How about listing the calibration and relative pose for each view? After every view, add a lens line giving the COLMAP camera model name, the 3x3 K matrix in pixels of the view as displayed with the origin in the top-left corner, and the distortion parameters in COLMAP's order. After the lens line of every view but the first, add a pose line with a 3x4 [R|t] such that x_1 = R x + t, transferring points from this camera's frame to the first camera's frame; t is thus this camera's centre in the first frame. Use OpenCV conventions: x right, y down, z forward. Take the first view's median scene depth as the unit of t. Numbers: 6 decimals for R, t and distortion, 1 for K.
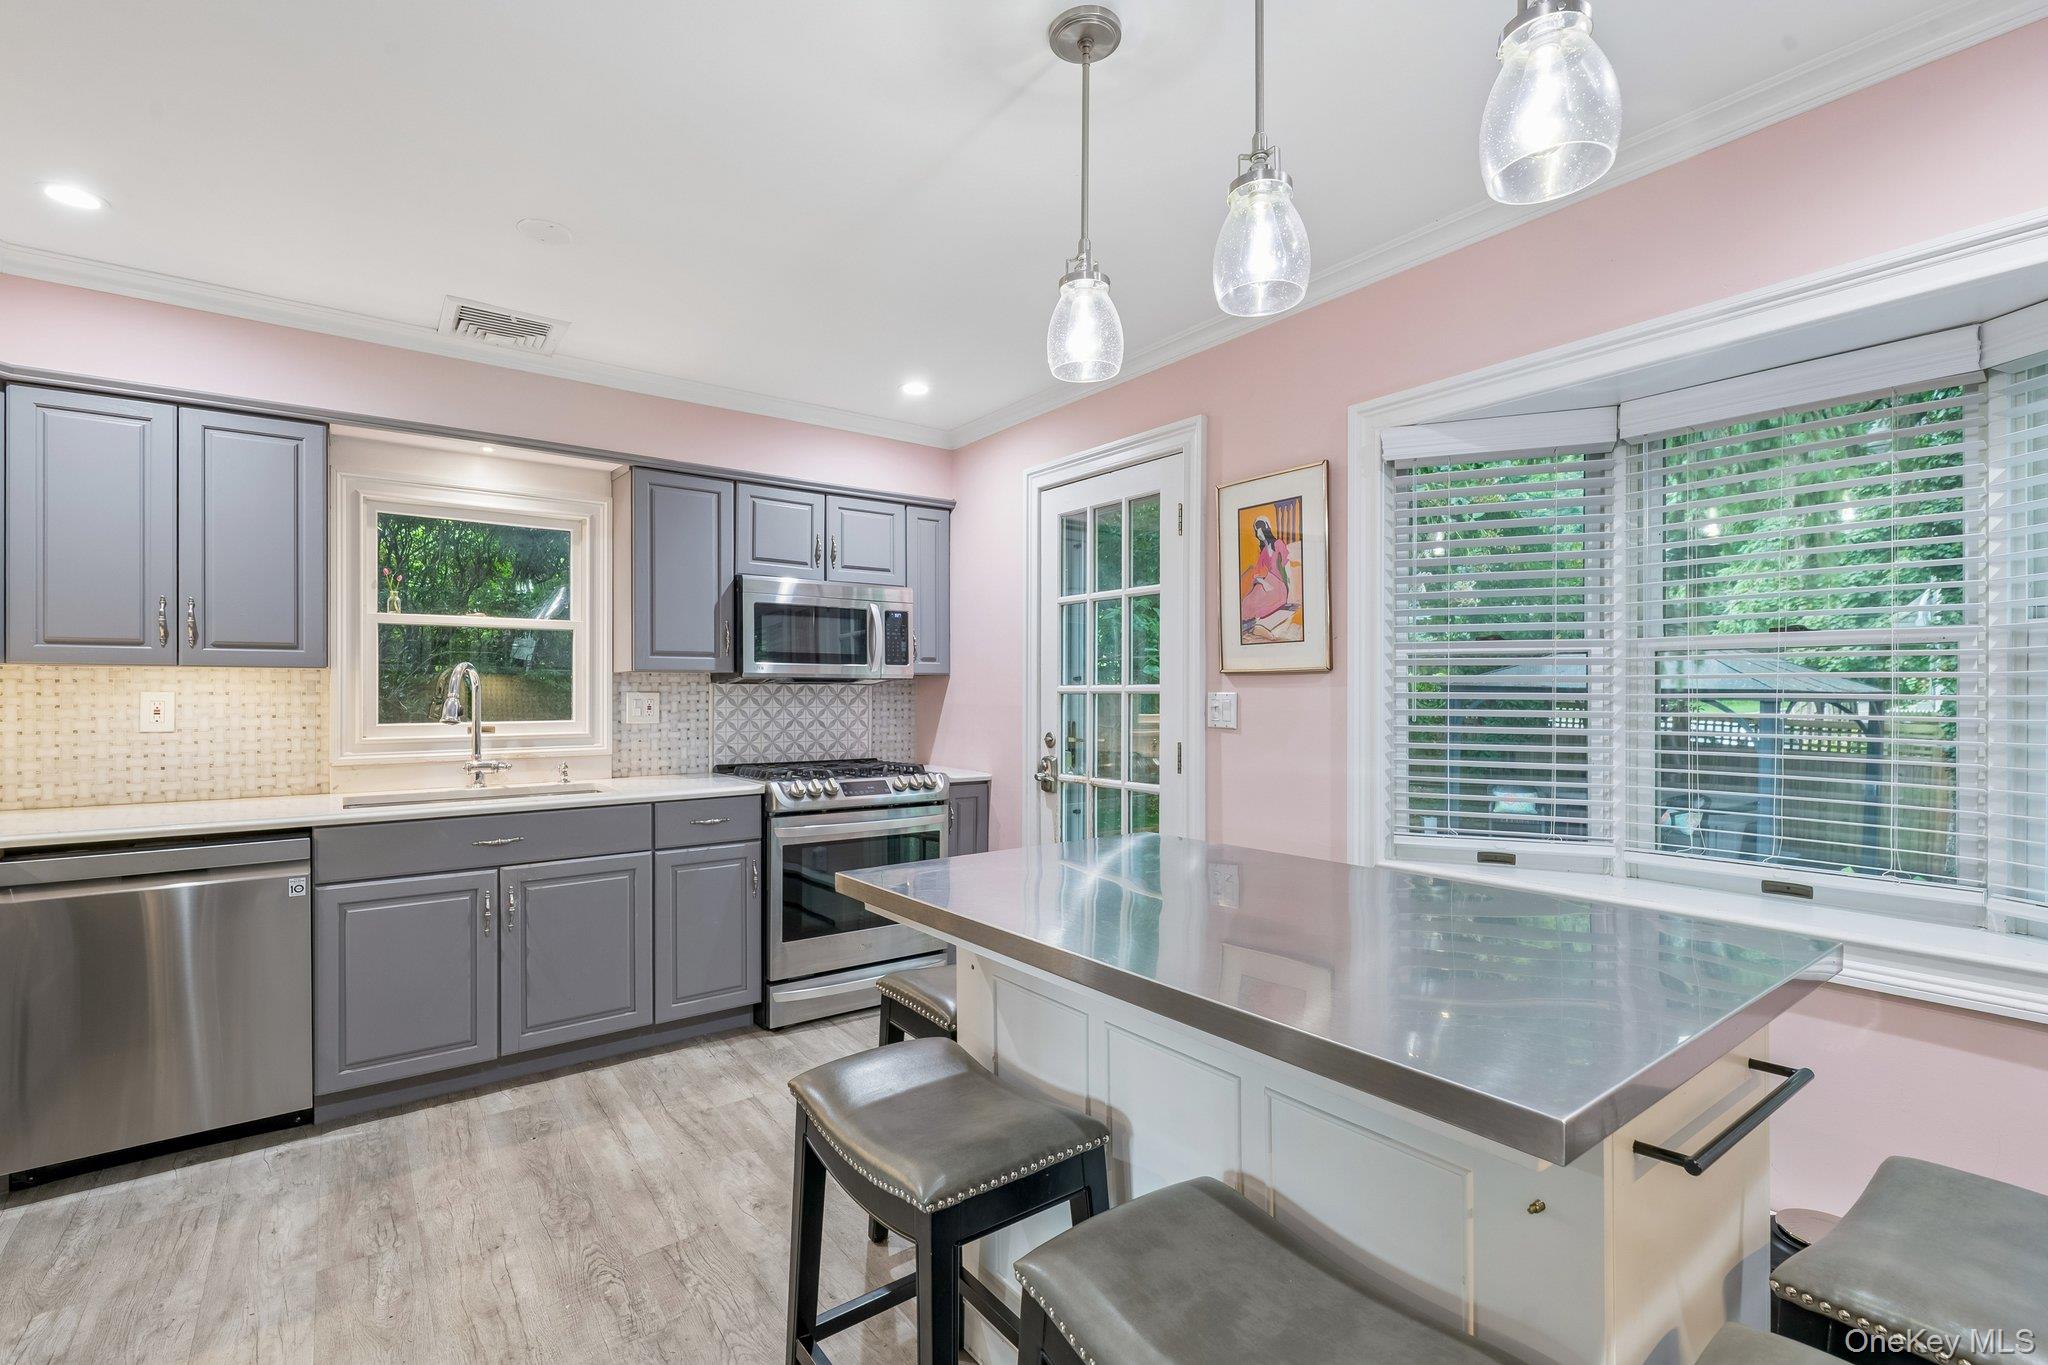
lens RADIAL K [[910.7, 0, 1025.3], [0, 910.7, 691.8], [0, 0, 1]] dist [0.002322, -0.003707]
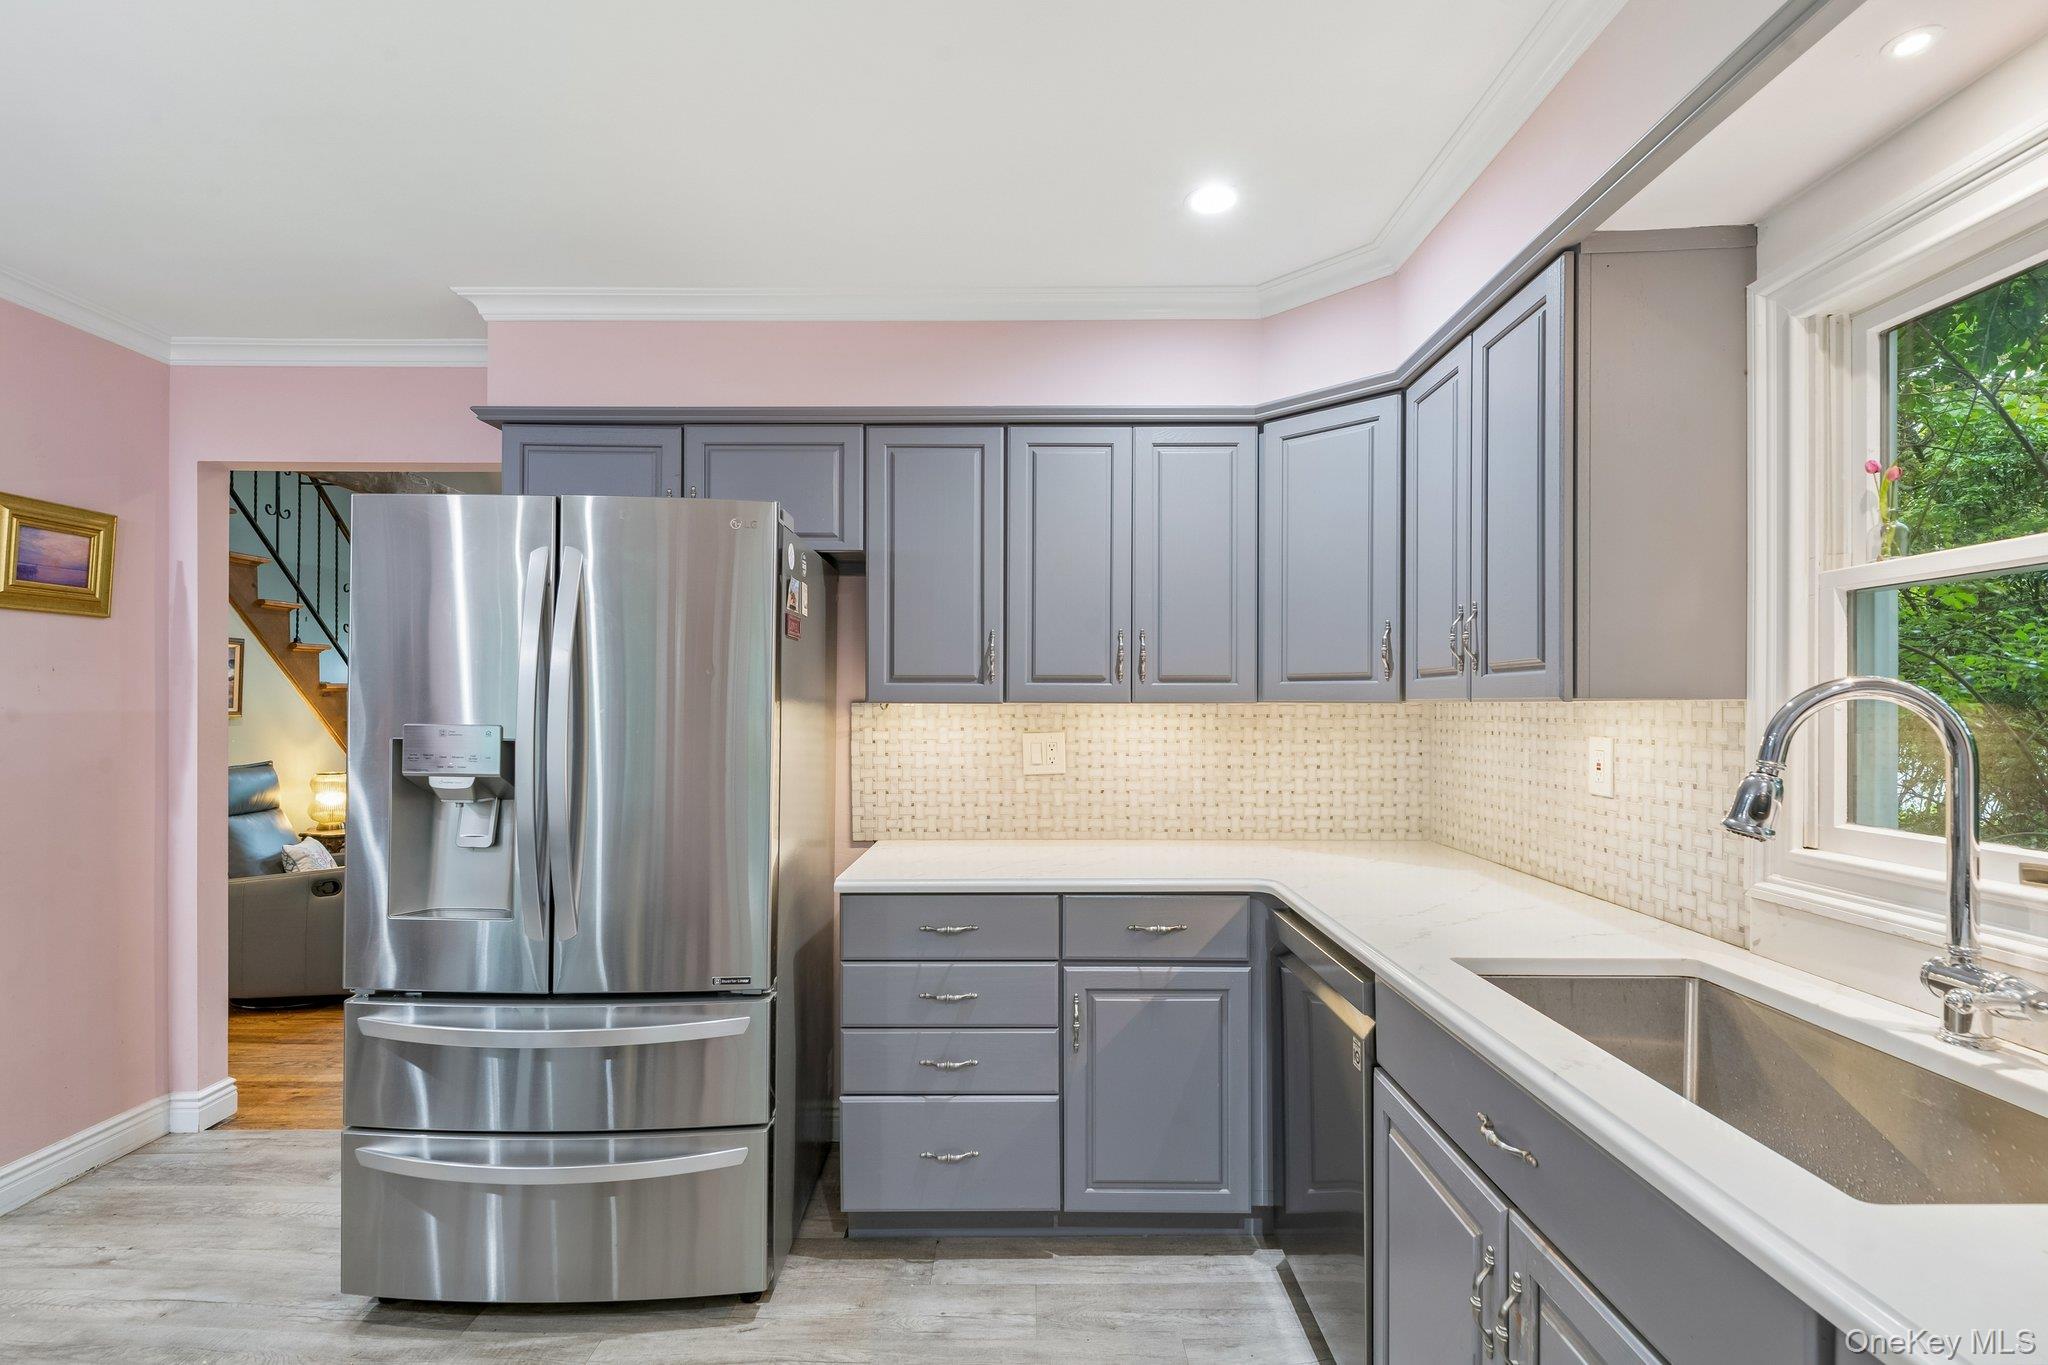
lens RADIAL K [[951.0, 0, 1023.7], [0, 951.0, 704.5], [0, 0, 1]] dist [-0.000686, -0.000013]
pose [[-0.607447, -0.002554, -0.794356, -0.105041], [-0.003398, 0.999994, -0.000616, -0.019311], [0.794353, 0.002325, -0.607452, 0.930271]]
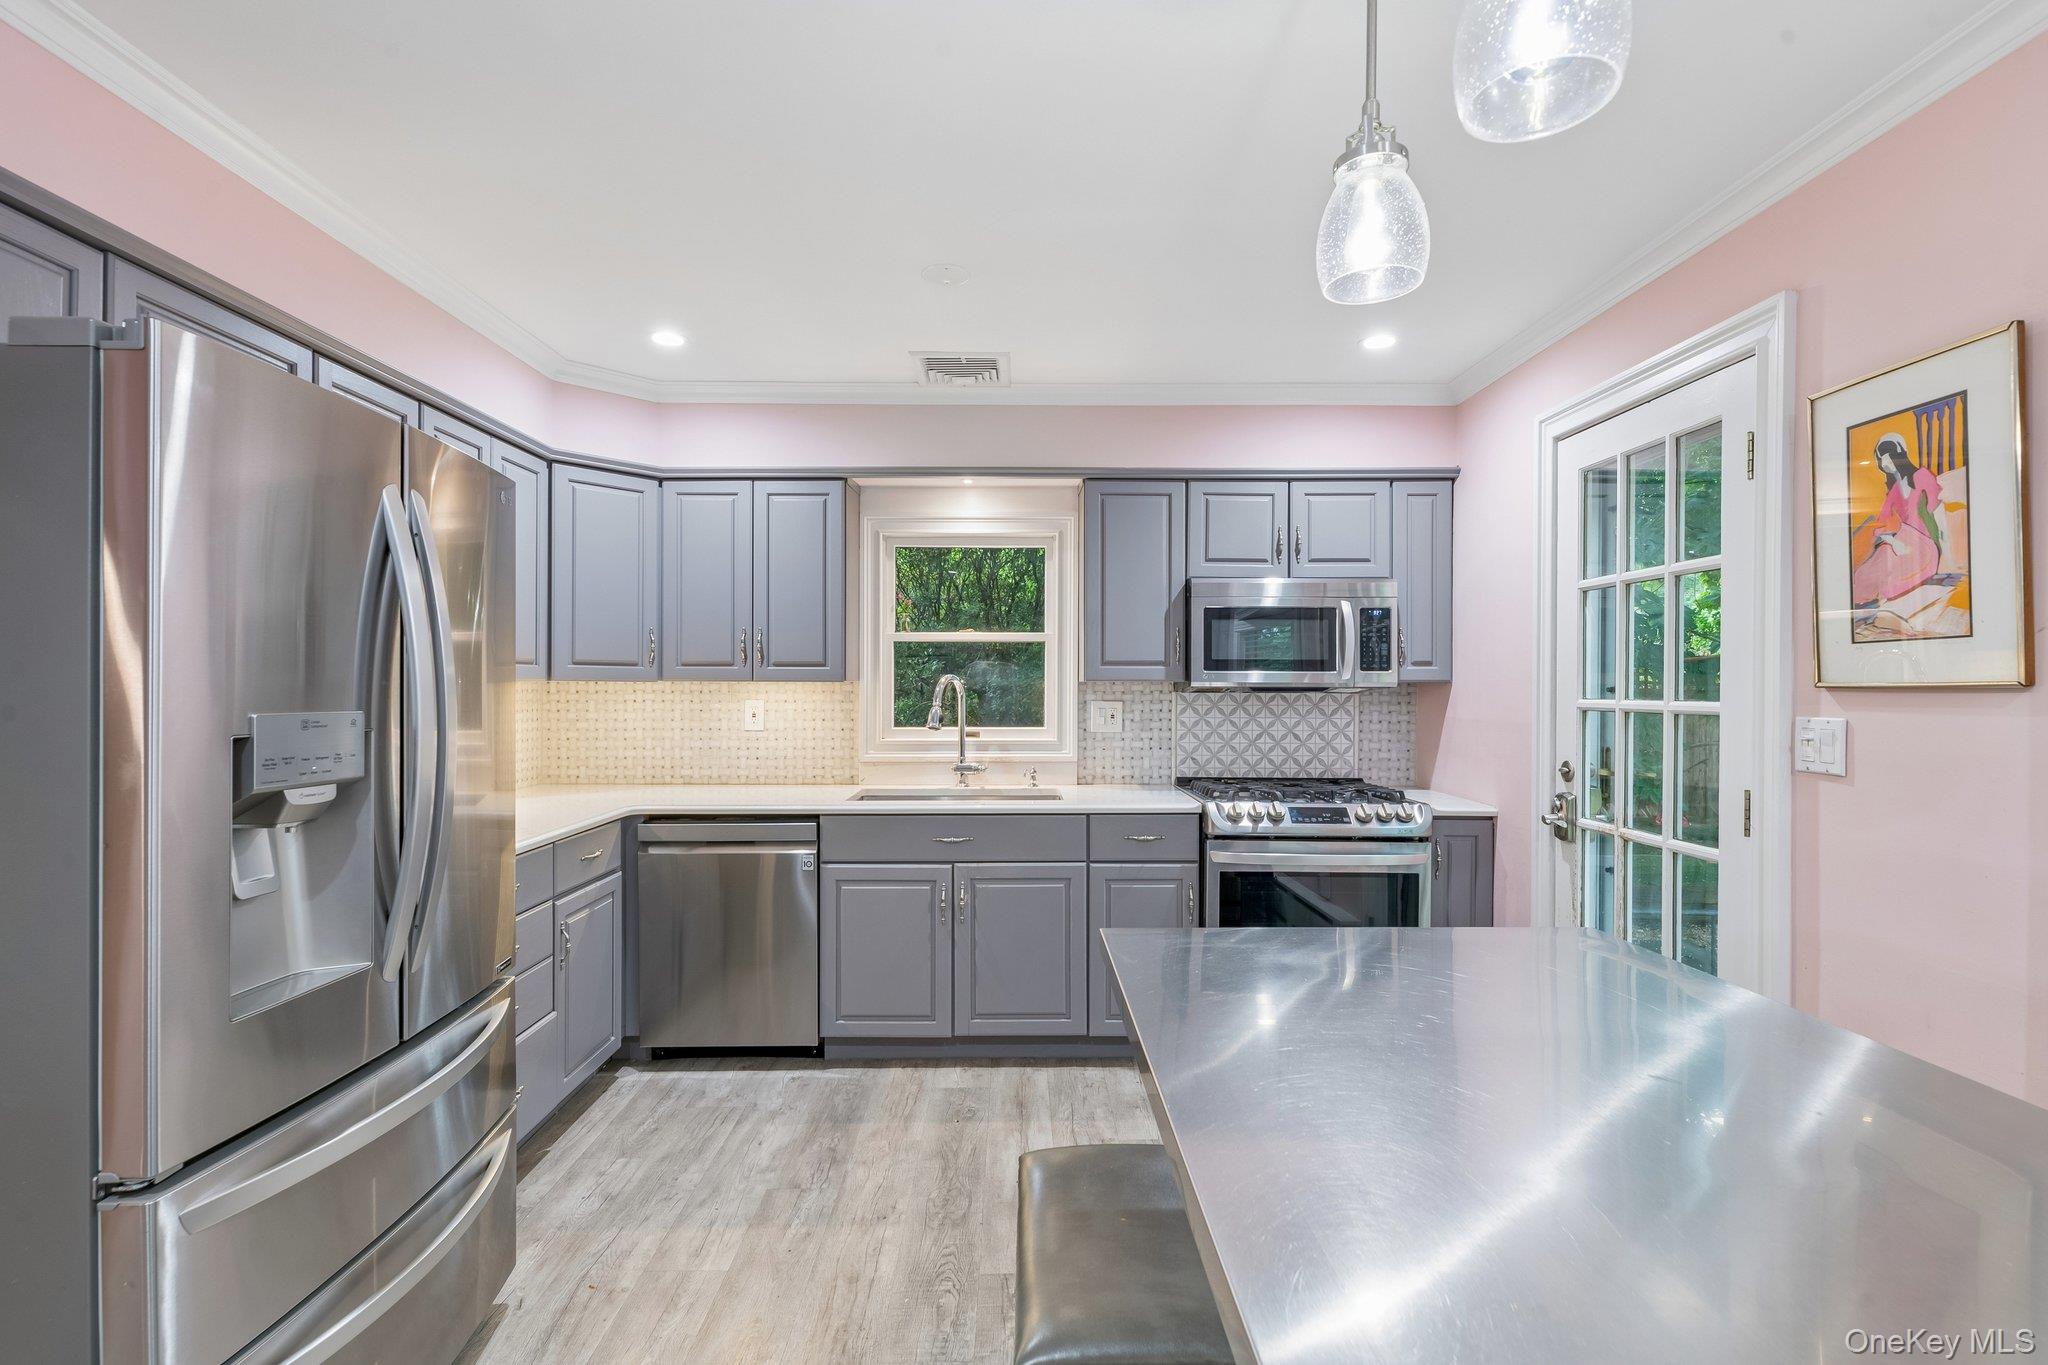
lens RADIAL K [[941.1, 0, 1021.6], [0, 941.1, 687.8], [0, 0, 1]] dist [0.001085, -0.005628]
pose [[0.803400, 0.003131, -0.595431, 0.139152], [-0.002358, 0.999995, 0.002078, -0.017961], [0.595435, -0.000266, 0.803403, 0.119303]]
